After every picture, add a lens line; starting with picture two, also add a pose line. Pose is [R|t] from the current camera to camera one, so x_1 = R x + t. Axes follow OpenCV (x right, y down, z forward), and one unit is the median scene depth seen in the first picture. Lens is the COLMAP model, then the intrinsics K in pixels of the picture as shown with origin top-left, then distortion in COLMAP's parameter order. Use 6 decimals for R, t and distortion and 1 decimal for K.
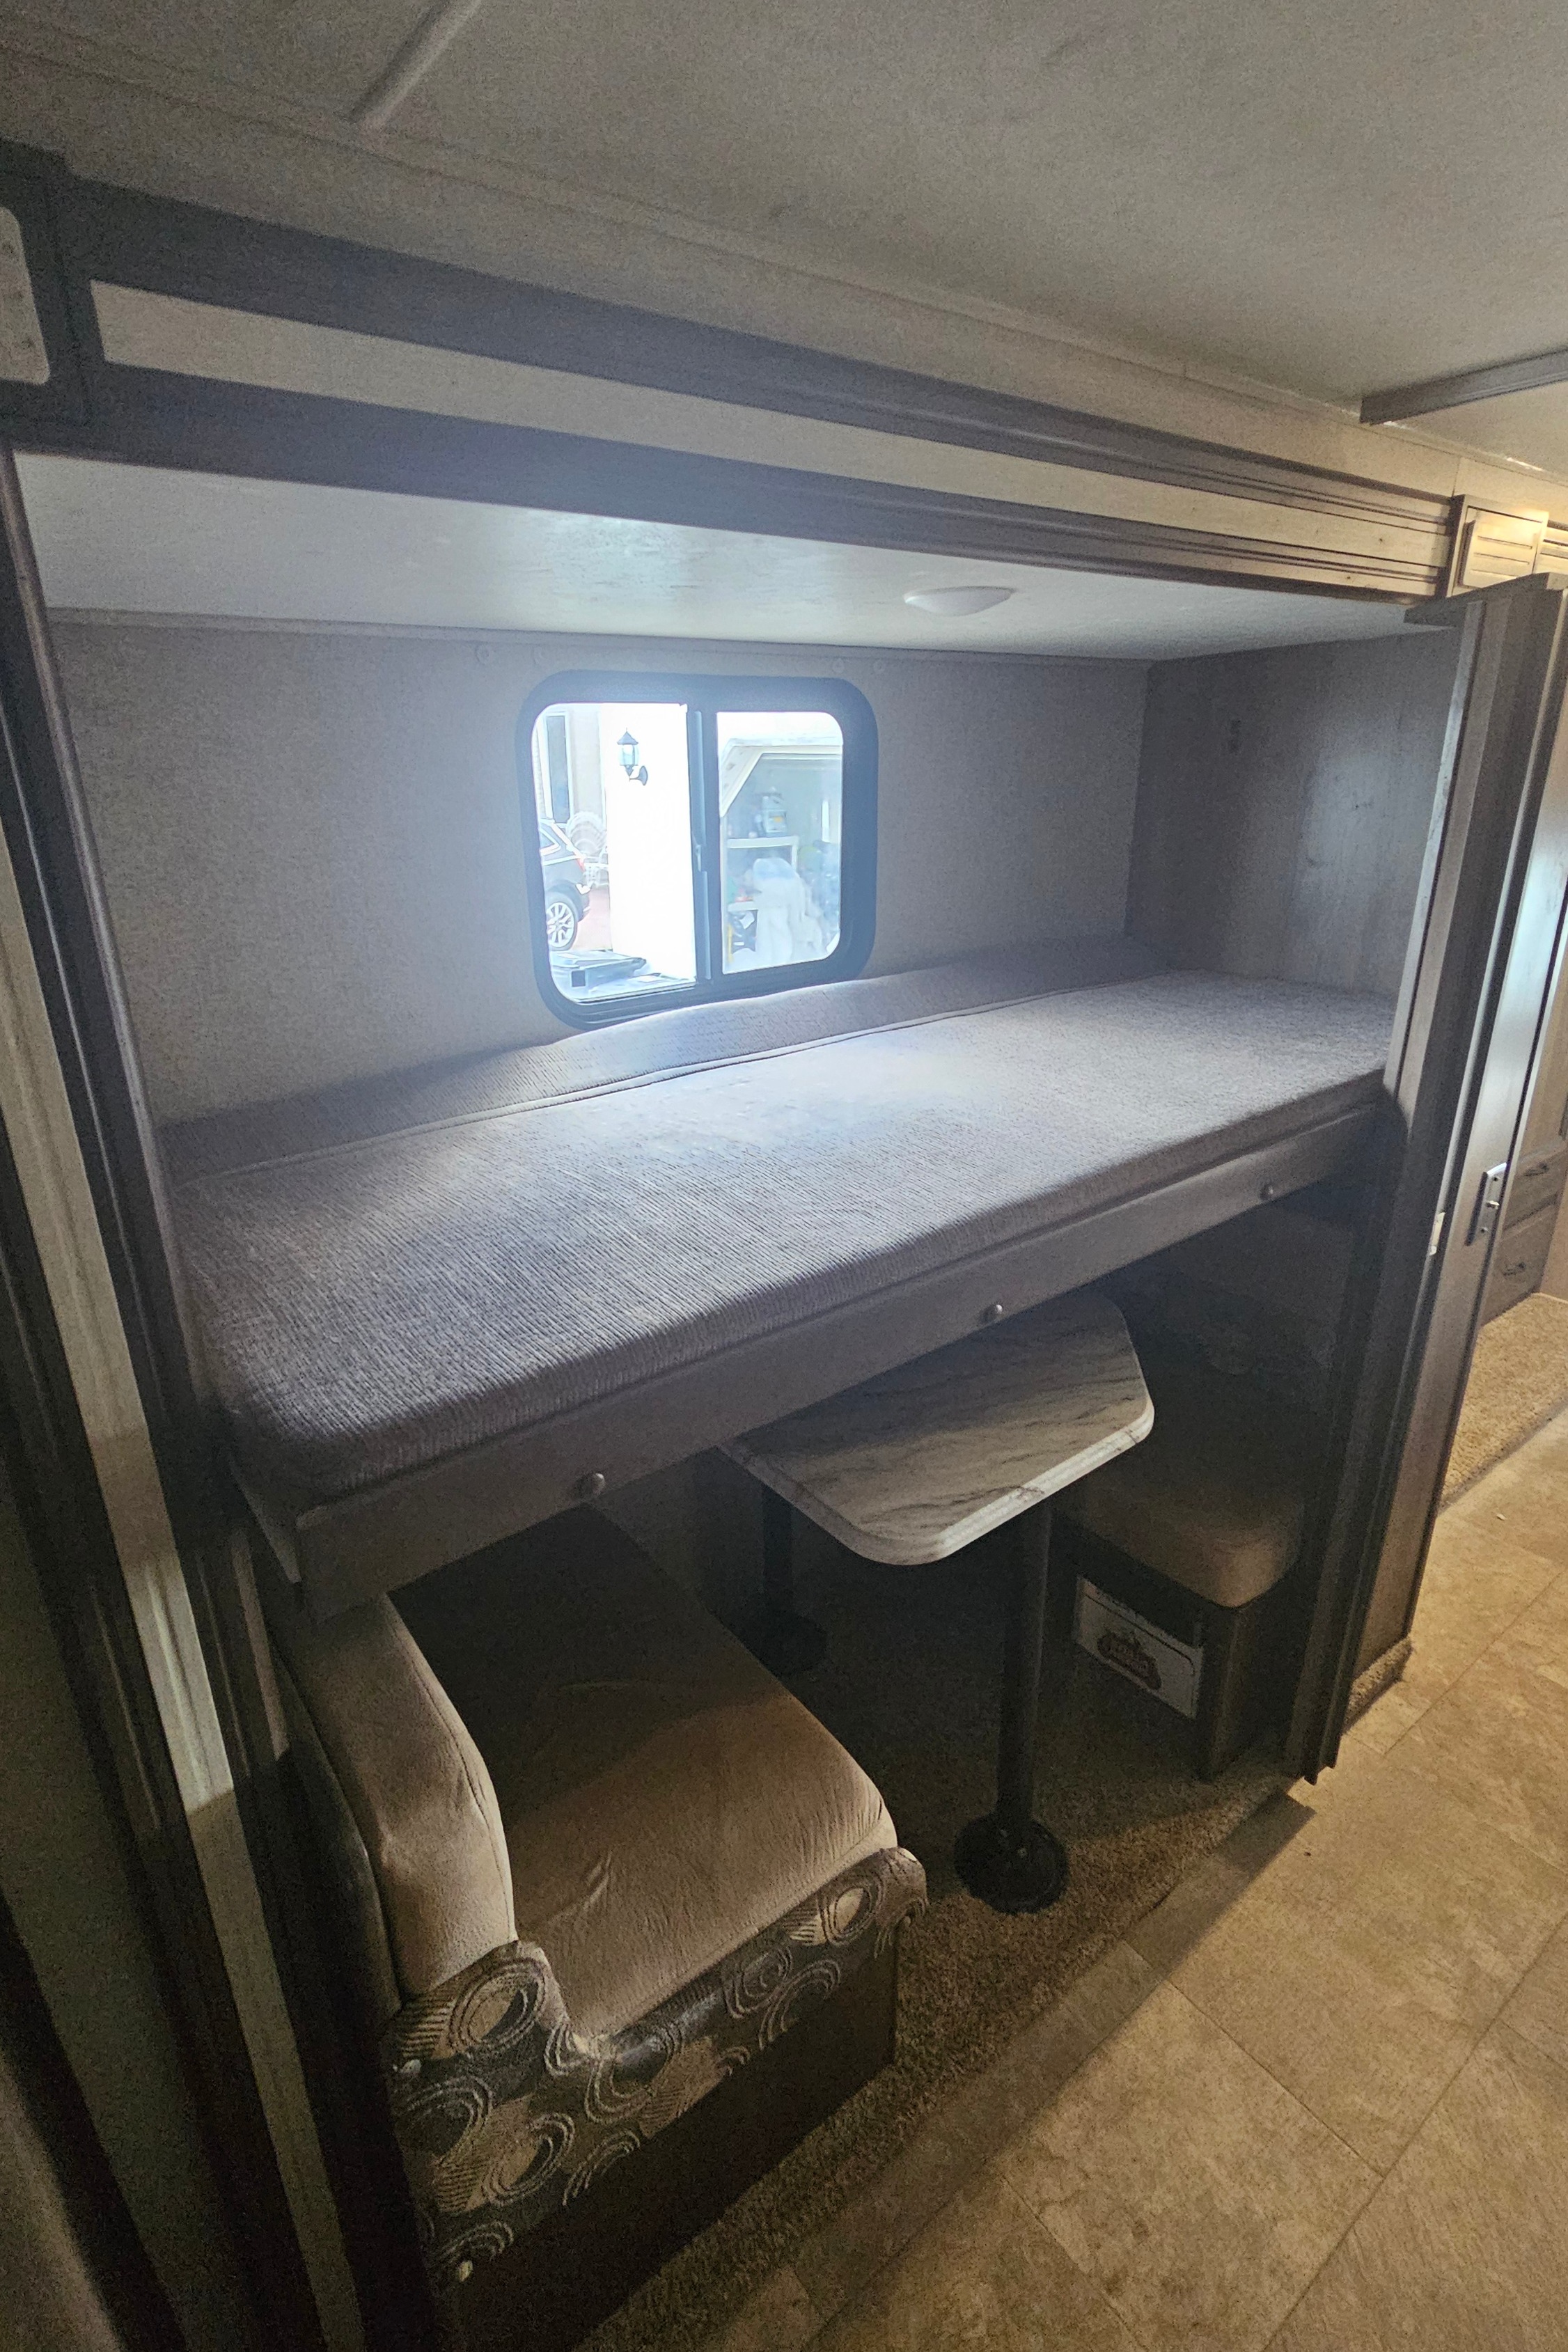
lens RADIAL K [[1147.2, 0, 768.5], [0, 1147.2, 1169.7], [0, 0, 1]] dist [0.001787, 0.000244]
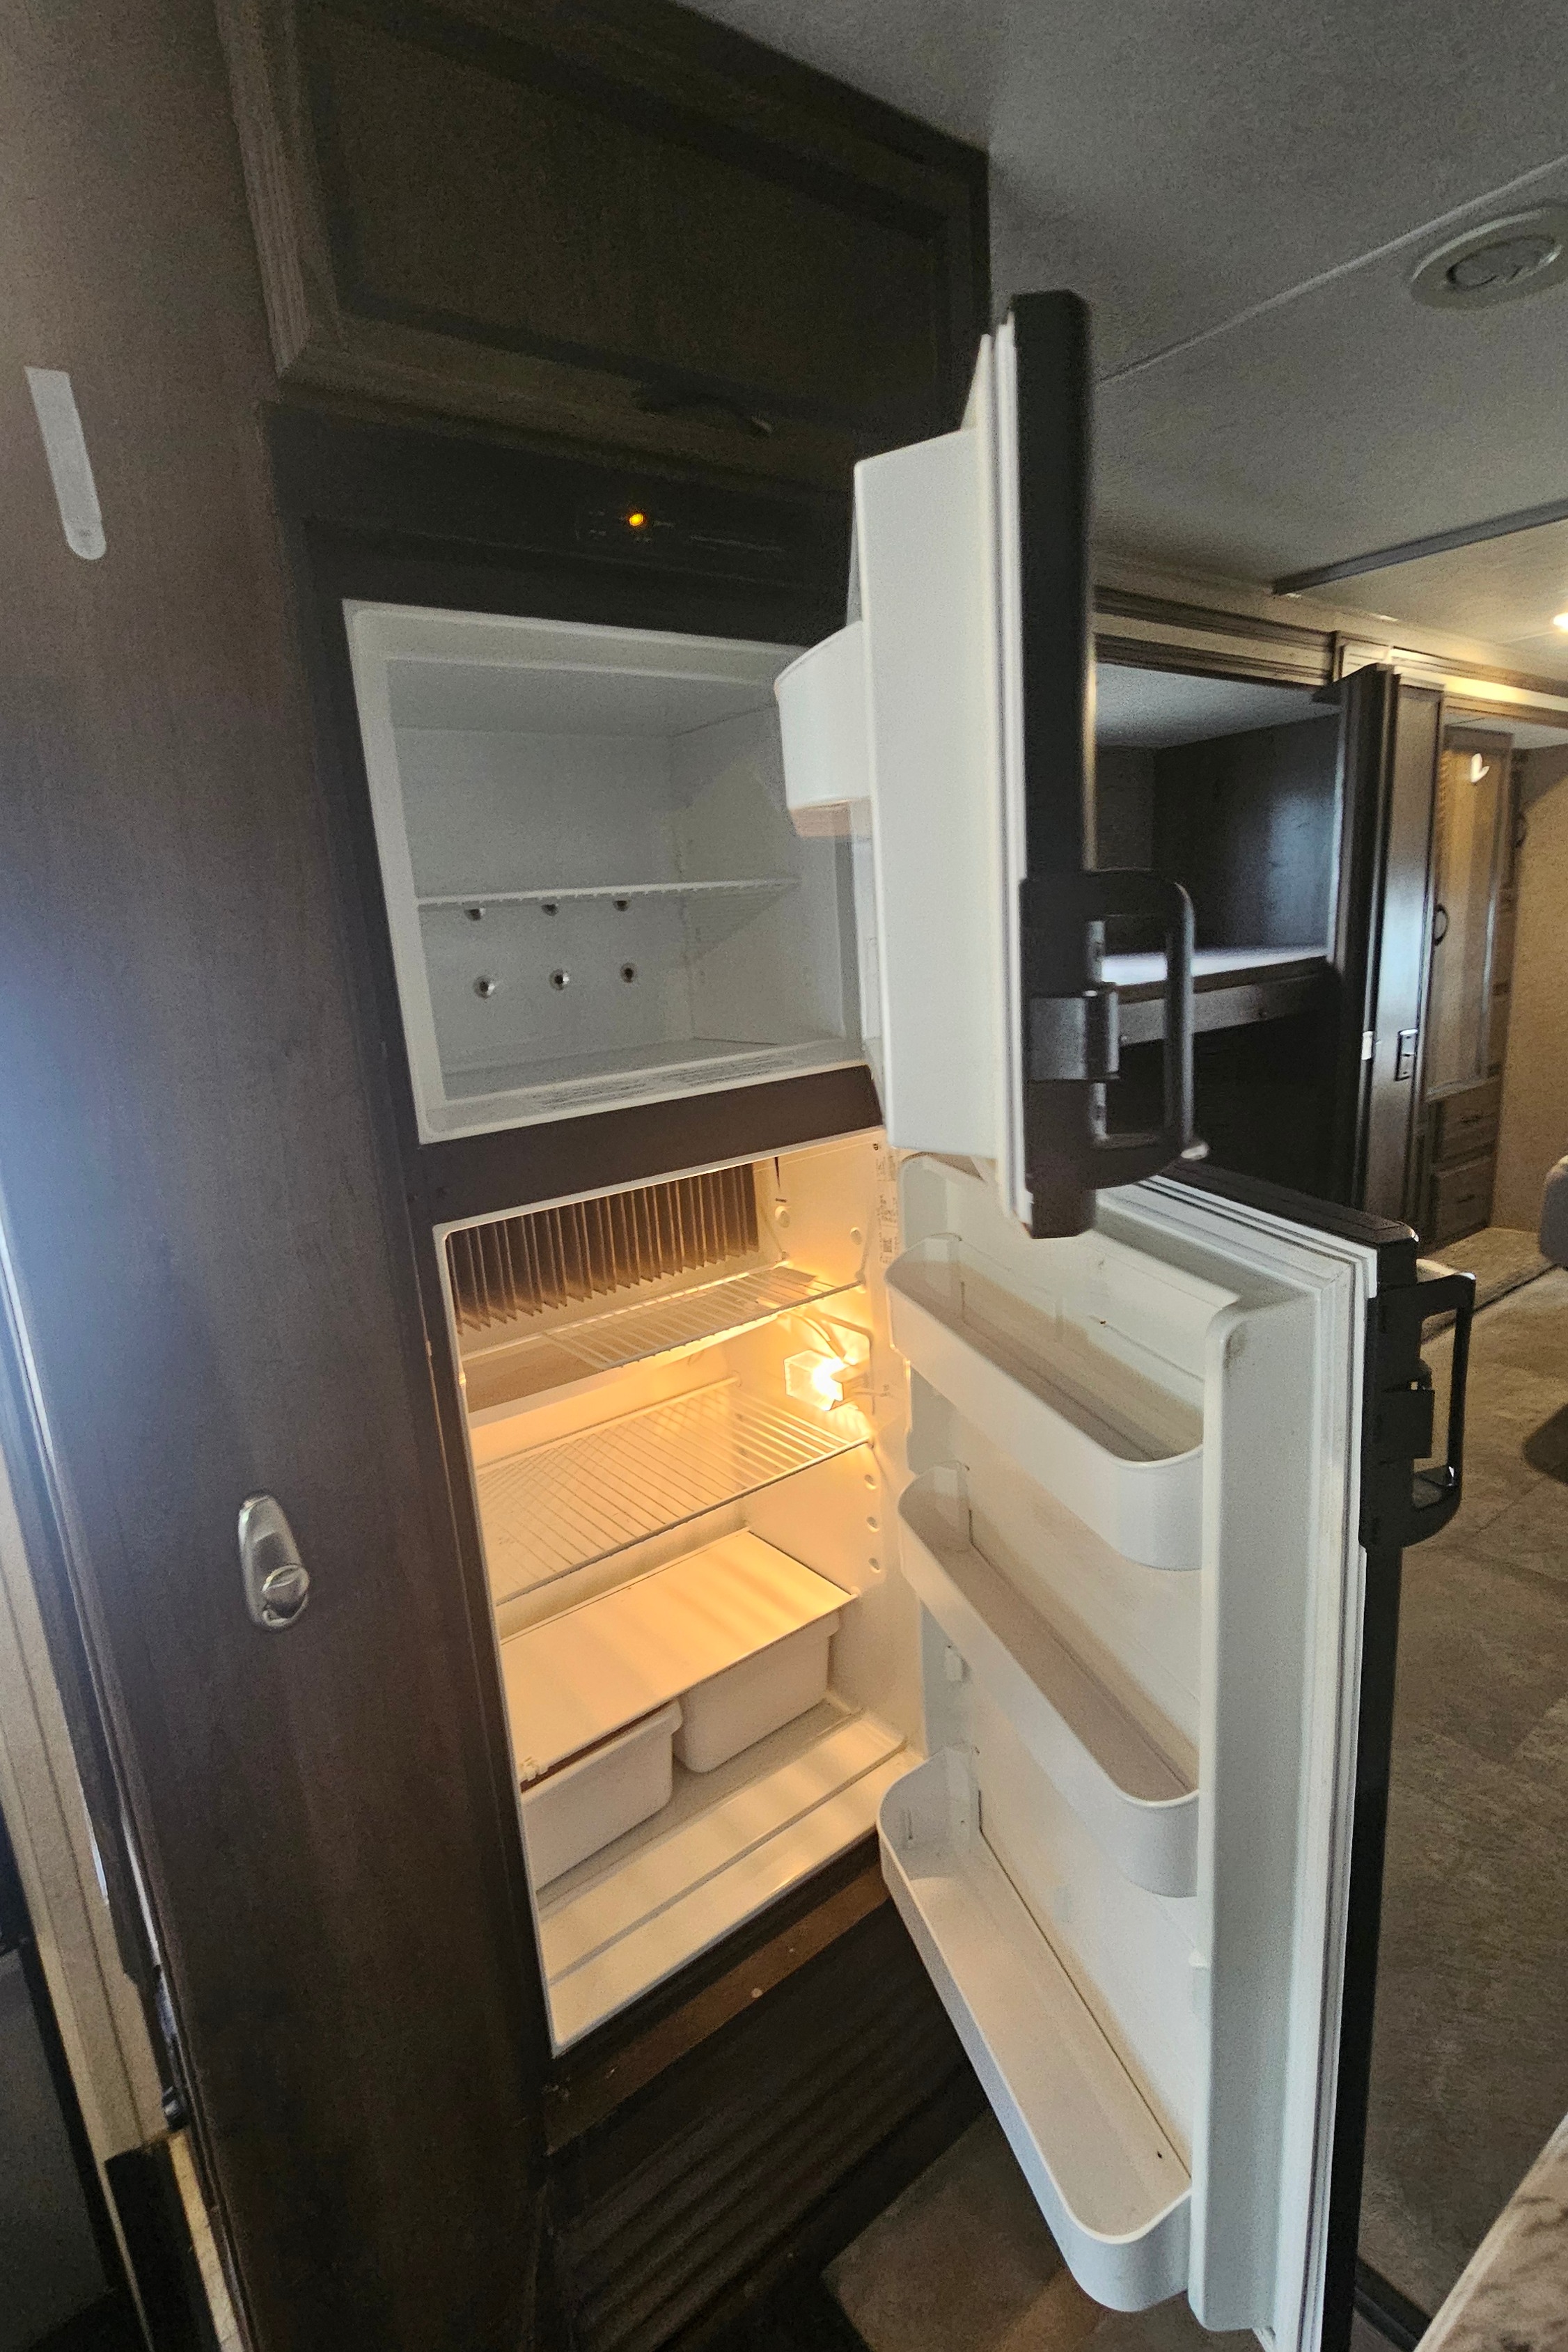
lens RADIAL K [[1160.4, 0, 771.3], [0, 1160.4, 1186.2], [0, 0, 1]] dist [0.000660, -0.000130]
pose [[0.999200, -0.039687, 0.004952, -0.294064], [0.039994, 0.990995, -0.127785, 0.435411], [0.000164, 0.127881, 0.991789, -0.635247]]
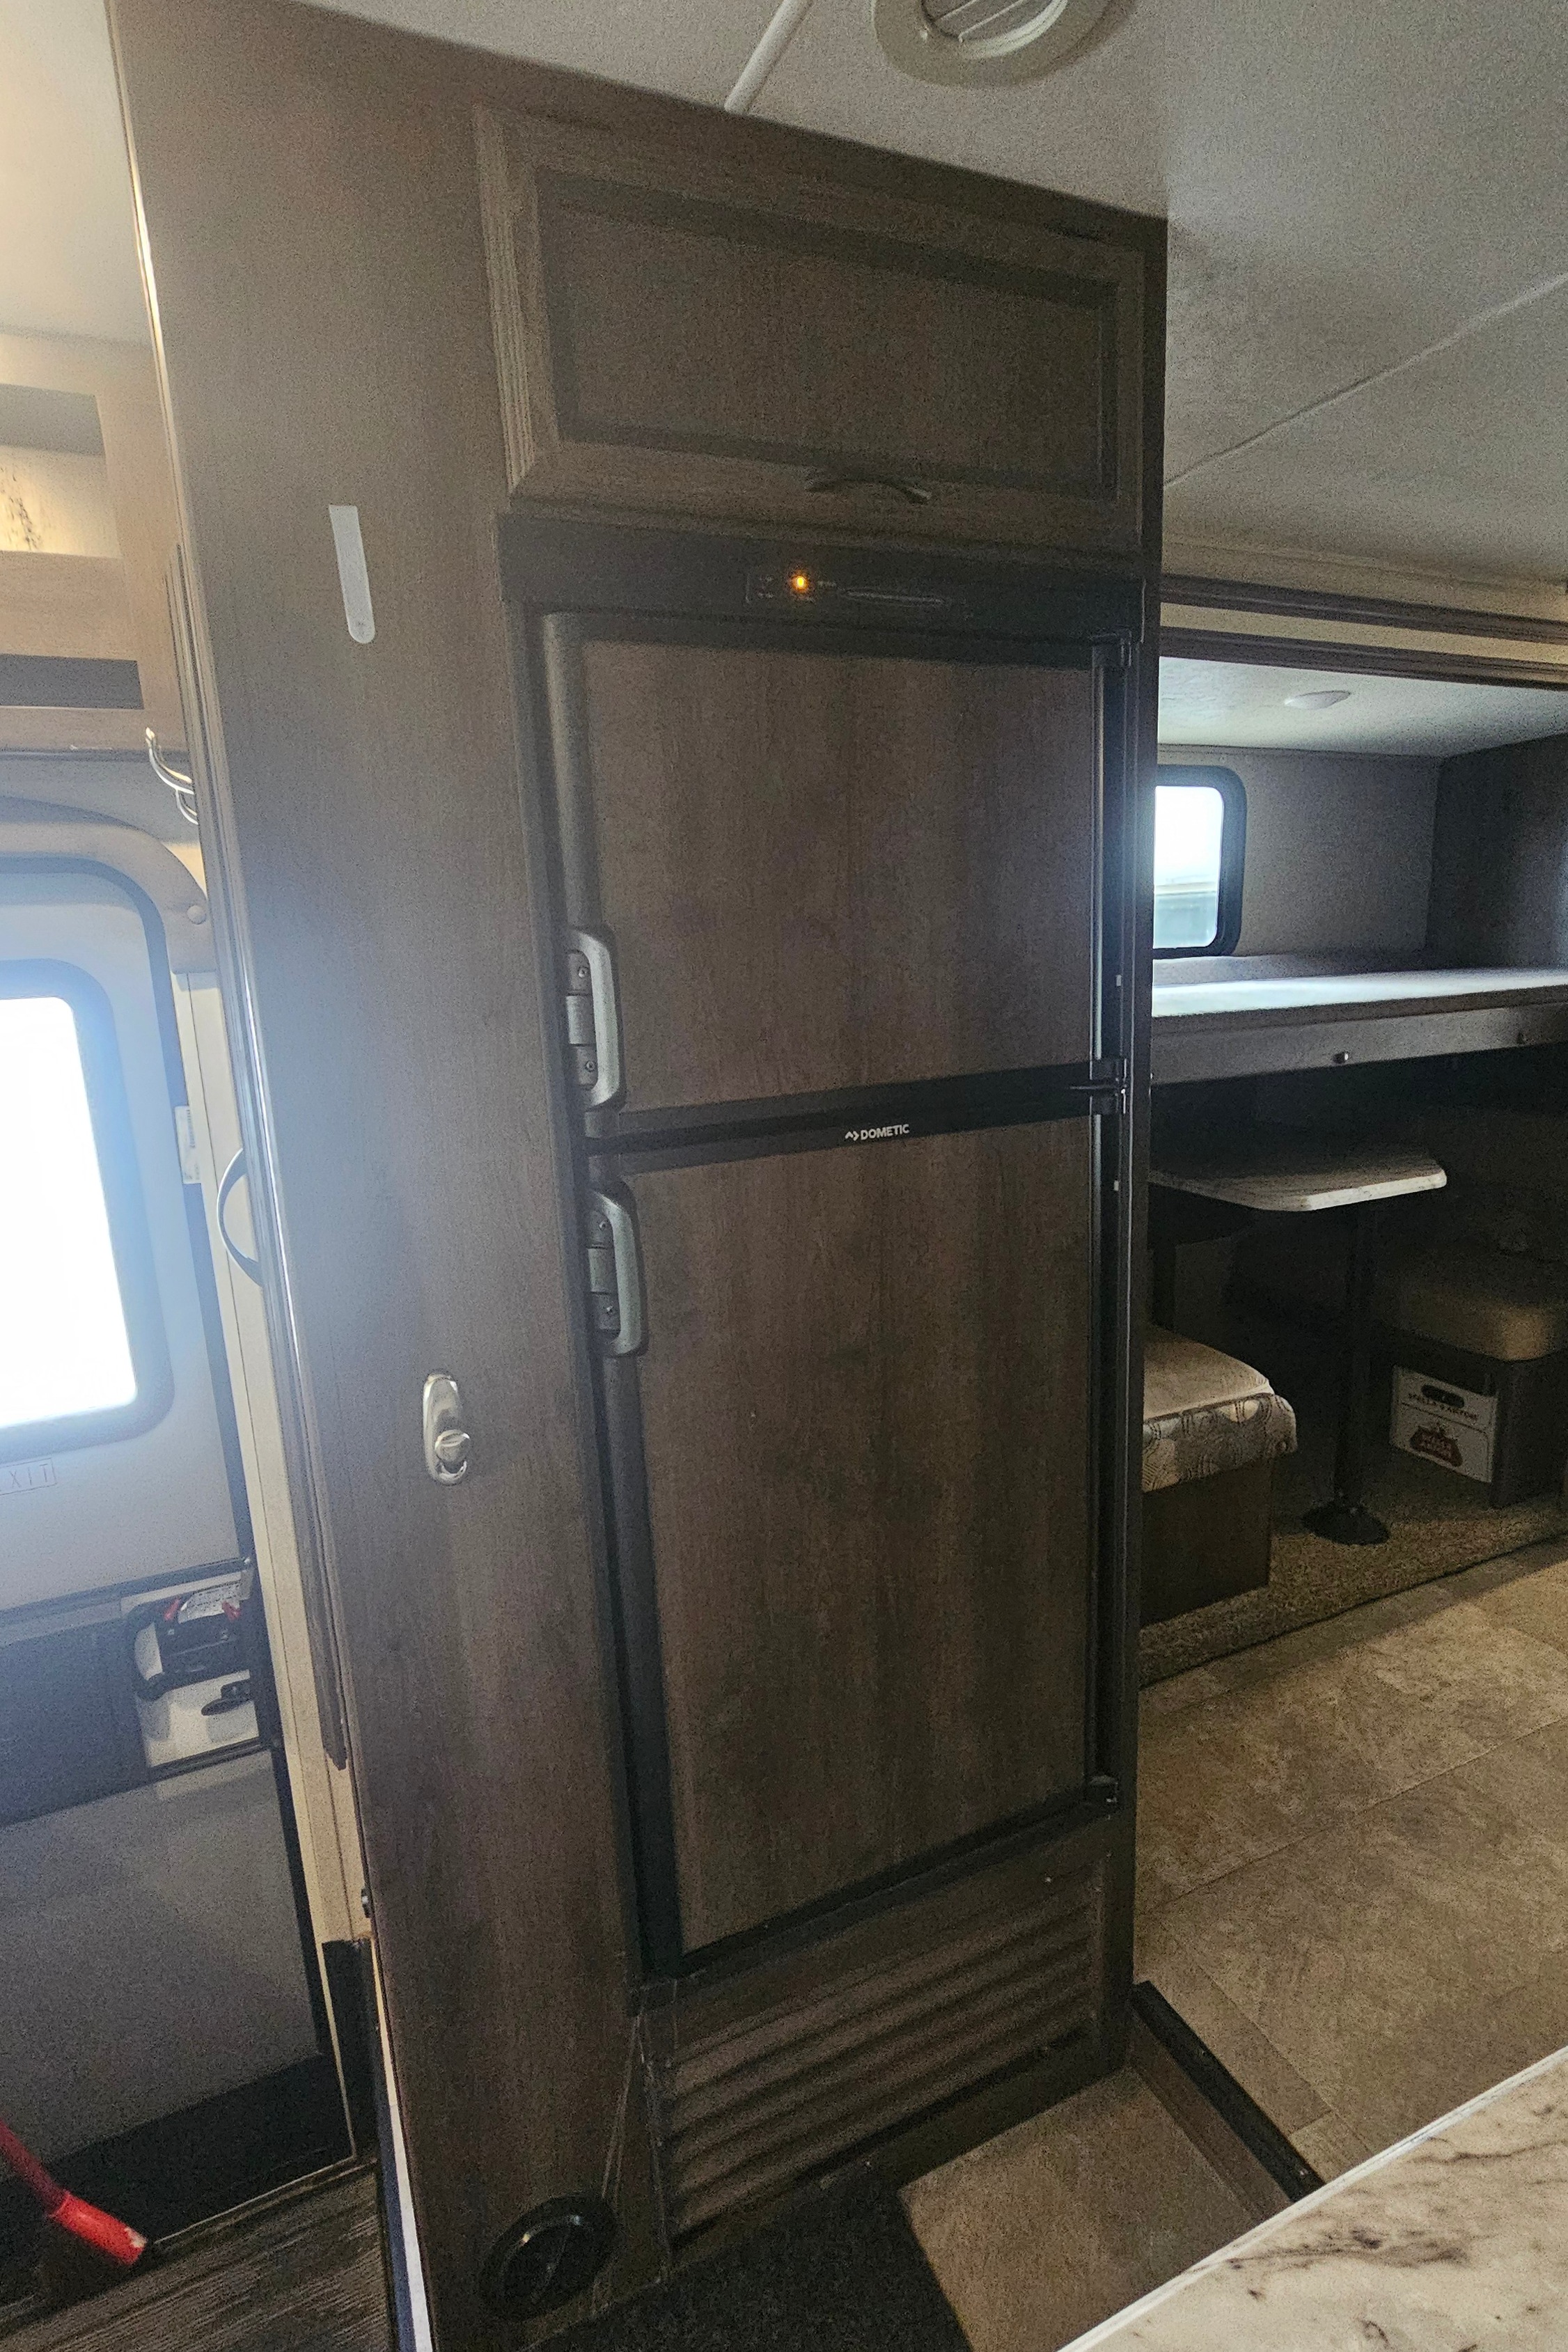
lens RADIAL K [[1147.2, 0, 768.5], [0, 1147.2, 1169.7], [0, 0, 1]] dist [0.001787, 0.000244]
pose [[0.973558, 0.030774, -0.226357, -0.206267], [-0.064089, 0.987884, -0.141341, 0.462501], [0.219265, 0.152110, 0.963735, -0.698524]]
